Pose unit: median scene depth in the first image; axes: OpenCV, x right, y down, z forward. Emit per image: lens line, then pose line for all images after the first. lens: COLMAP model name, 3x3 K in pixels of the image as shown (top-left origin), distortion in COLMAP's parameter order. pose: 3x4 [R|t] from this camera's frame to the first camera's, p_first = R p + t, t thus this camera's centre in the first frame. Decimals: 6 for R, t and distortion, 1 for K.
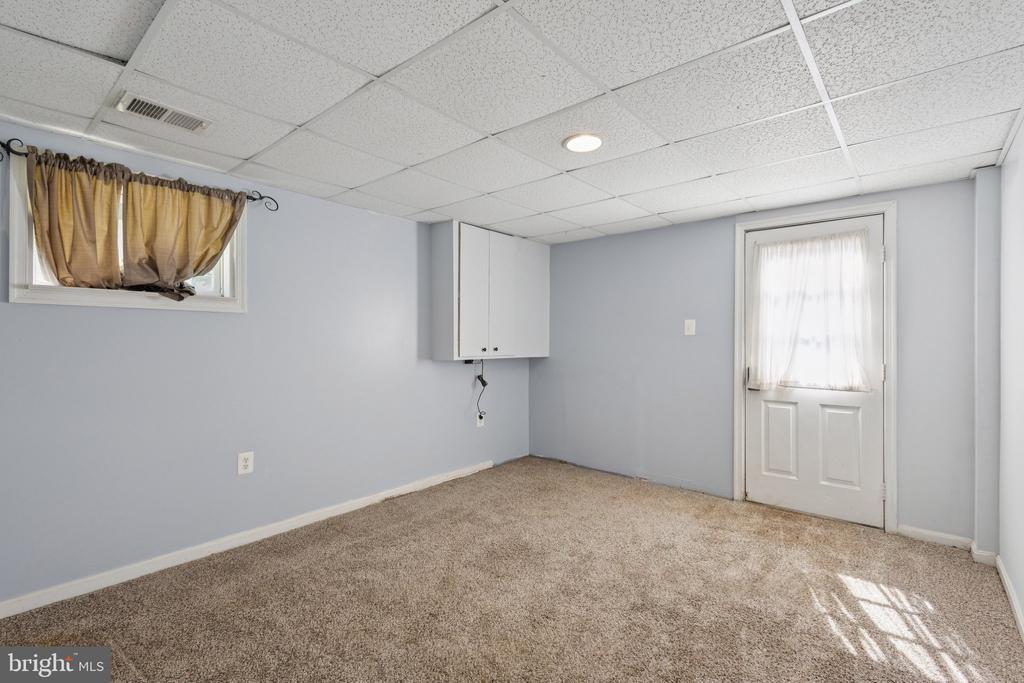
lens RADIAL K [[471.2, 0, 512.8], [0, 471.2, 336.2], [0, 0, 1]] dist [0.000276, -0.000154]
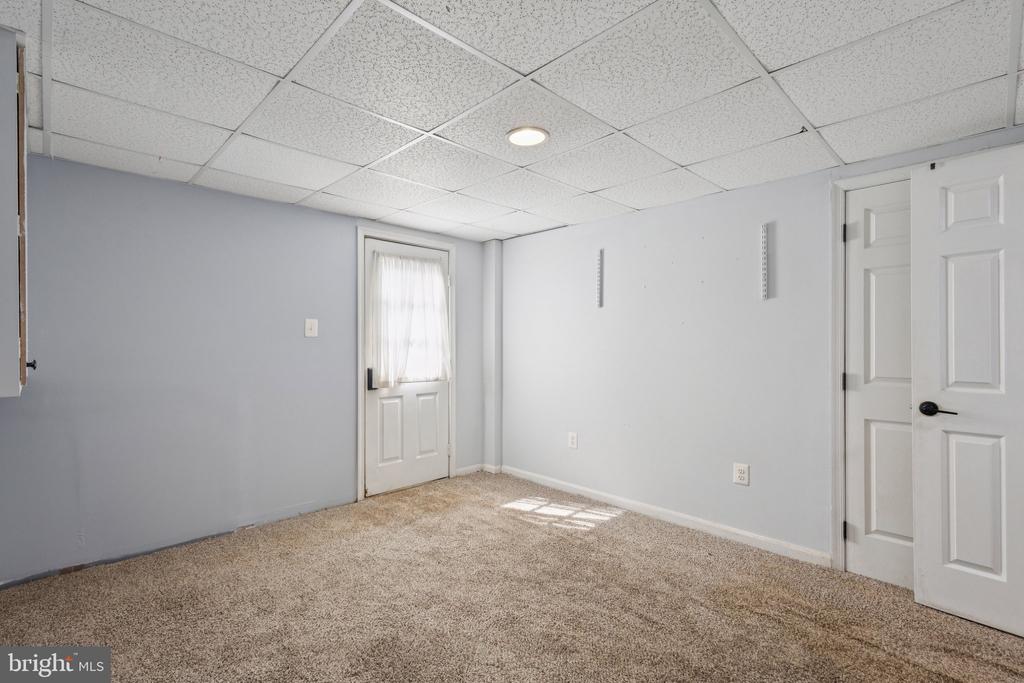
lens RADIAL K [[472.7, 0, 512.0], [0, 472.7, 341.5], [0, 0, 1]] dist [0.000299, 0.000132]
pose [[0.081019, -0.000640, 0.996712, -0.573278], [-0.008078, 0.999967, 0.001298, 0.003147], [-0.996680, -0.008157, 0.081011, 0.672176]]
